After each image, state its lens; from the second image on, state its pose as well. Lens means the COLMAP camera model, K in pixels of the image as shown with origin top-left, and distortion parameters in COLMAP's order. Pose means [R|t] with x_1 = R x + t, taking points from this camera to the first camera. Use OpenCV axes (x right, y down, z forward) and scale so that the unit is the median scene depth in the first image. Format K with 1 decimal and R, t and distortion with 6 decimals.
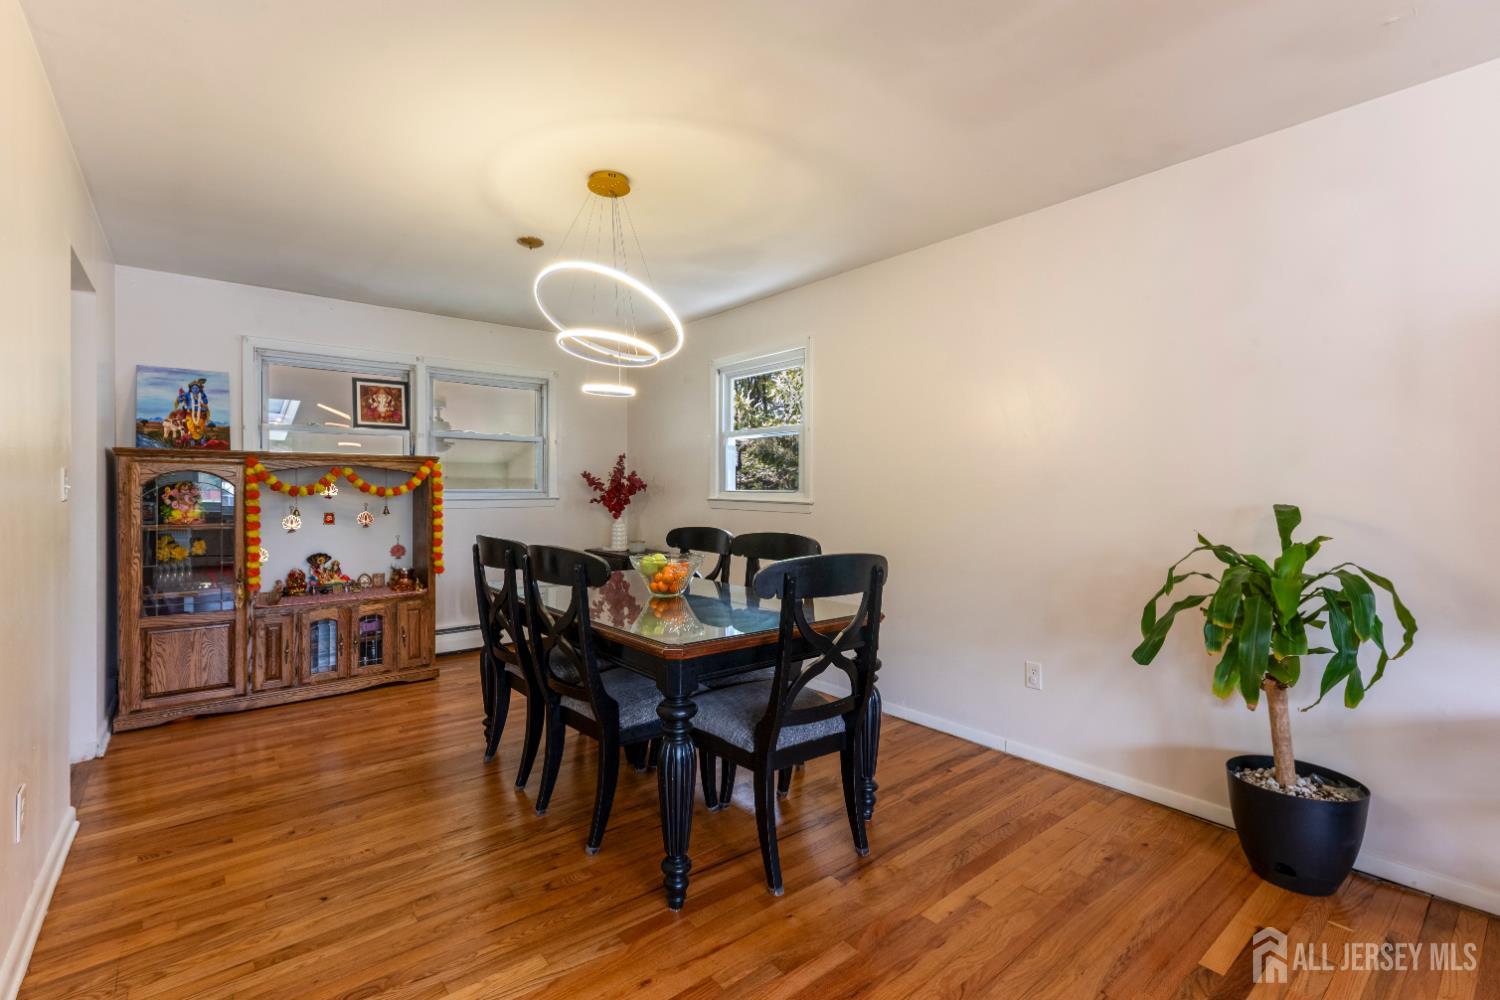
lens RADIAL K [[665.2, 0, 754.8], [0, 665.2, 497.1], [0, 0, 1]] dist [0.001667, 0.000655]
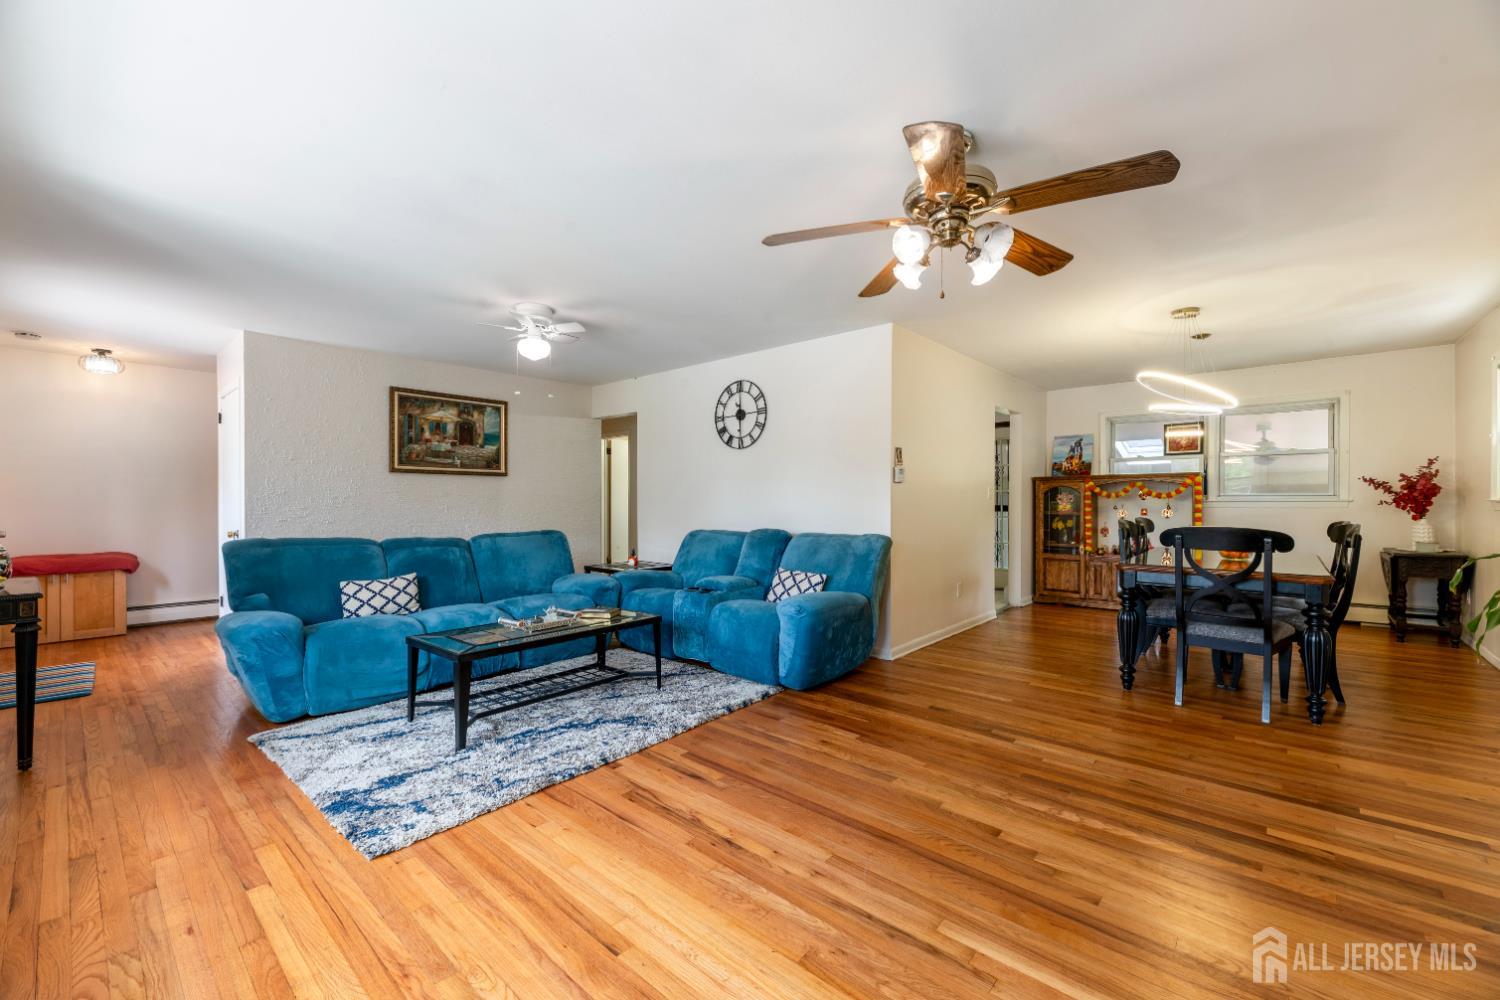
lens RADIAL K [[601.4, 0, 746.5], [0, 601.4, 503.3], [0, 0, 1]] dist [0.002381, -0.000011]
pose [[0.150138, 0.002277, -0.988662, 0.897160], [-0.005780, 0.999982, 0.001425, 0.017280], [0.988648, 0.005500, 0.150148, -0.274968]]
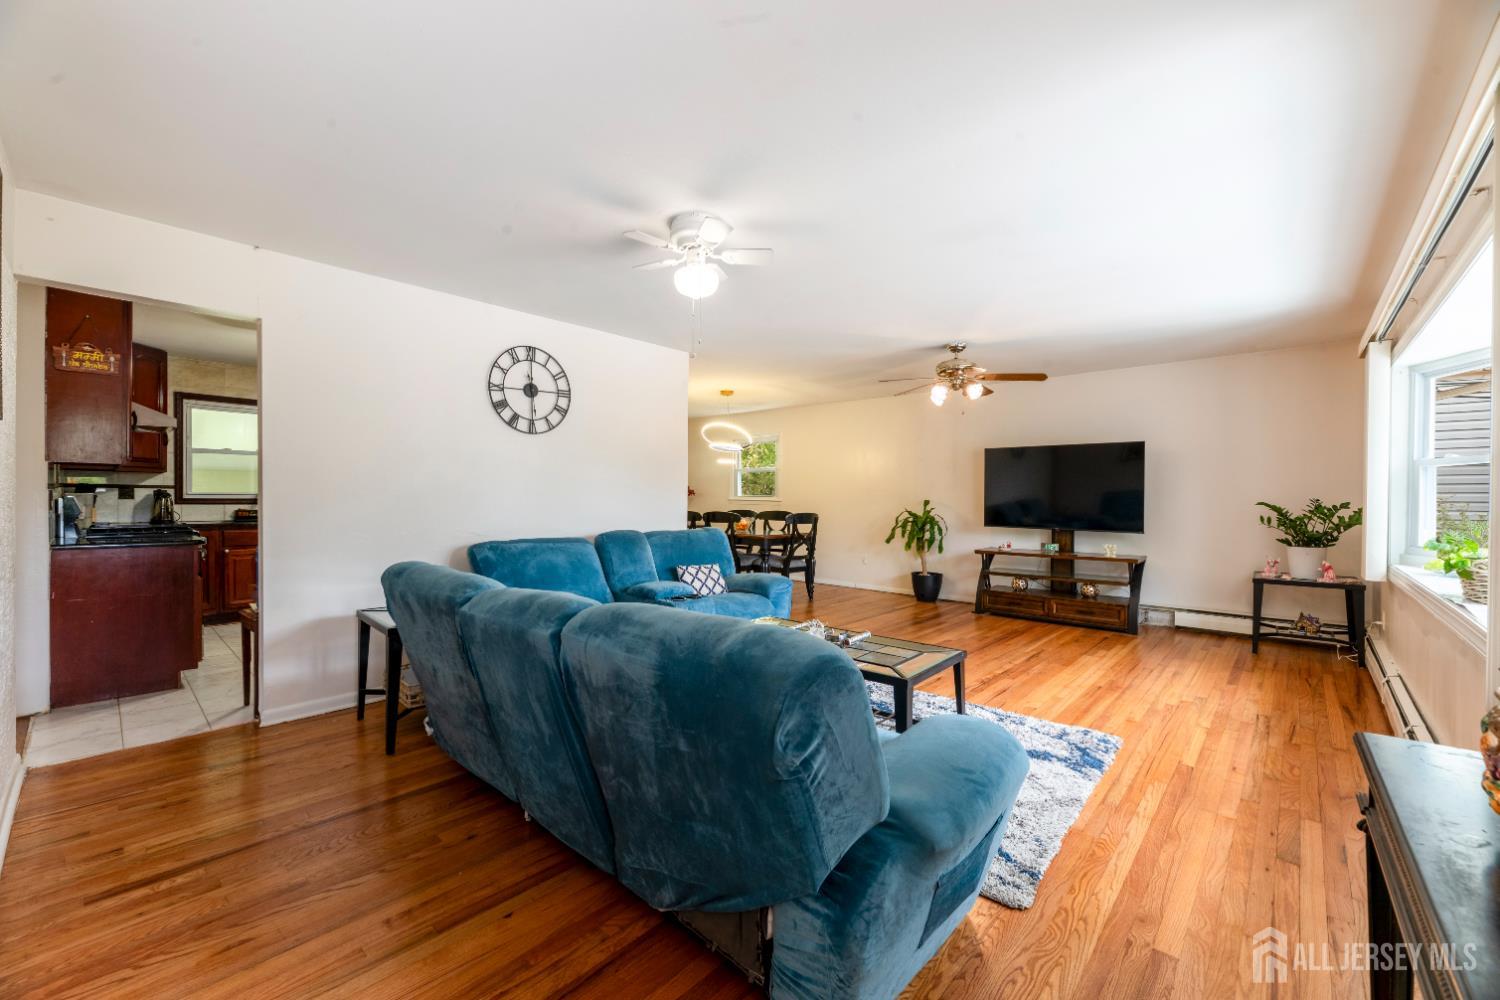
lens RADIAL K [[601.4, 0, 744.5], [0, 601.4, 503.6], [0, 0, 1]] dist [0.002381, -0.000011]
pose [[0.991699, 0.003204, 0.128543, -0.379826], [-0.003792, 0.999983, 0.004329, 0.013762], [-0.128527, -0.004781, 0.991695, -1.336006]]
